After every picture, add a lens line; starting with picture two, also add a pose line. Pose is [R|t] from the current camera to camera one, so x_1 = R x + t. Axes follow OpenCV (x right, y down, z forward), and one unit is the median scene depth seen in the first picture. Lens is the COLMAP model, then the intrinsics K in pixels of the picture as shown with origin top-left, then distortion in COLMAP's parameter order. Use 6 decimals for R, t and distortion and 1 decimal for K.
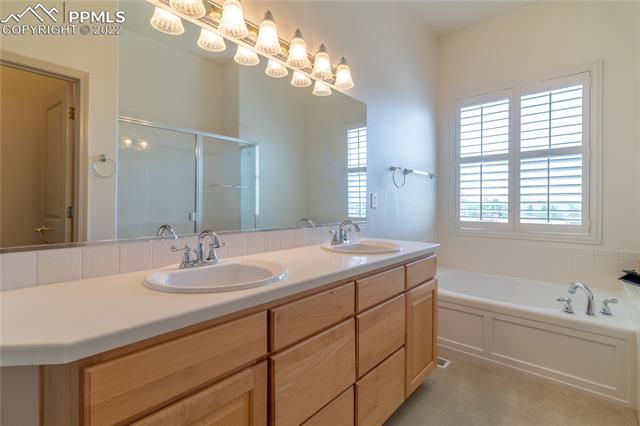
lens RADIAL K [[301.6, 0, 322.4], [0, 301.6, 200.6], [0, 0, 1]] dist [0.000271, -0.000061]
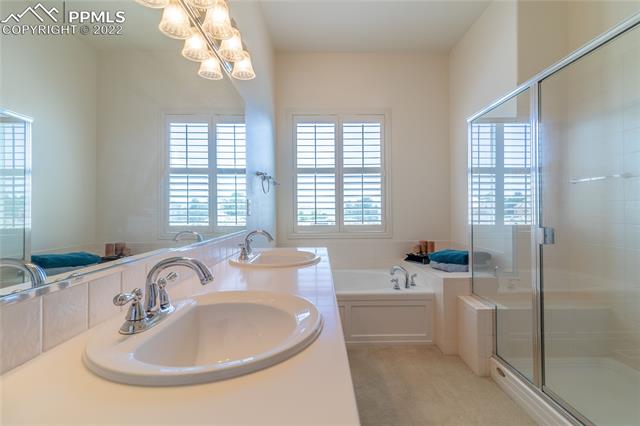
lens RADIAL K [[288.1, 0, 320.8], [0, 288.1, 207.0], [0, 0, 1]] dist [-0.033441, -0.000029]
pose [[0.744785, 0.000385, 0.667305, -0.221041], [0.000385, 0.999999, -0.001006, 0.001384], [-0.667305, 0.001007, 0.744784, 0.195515]]
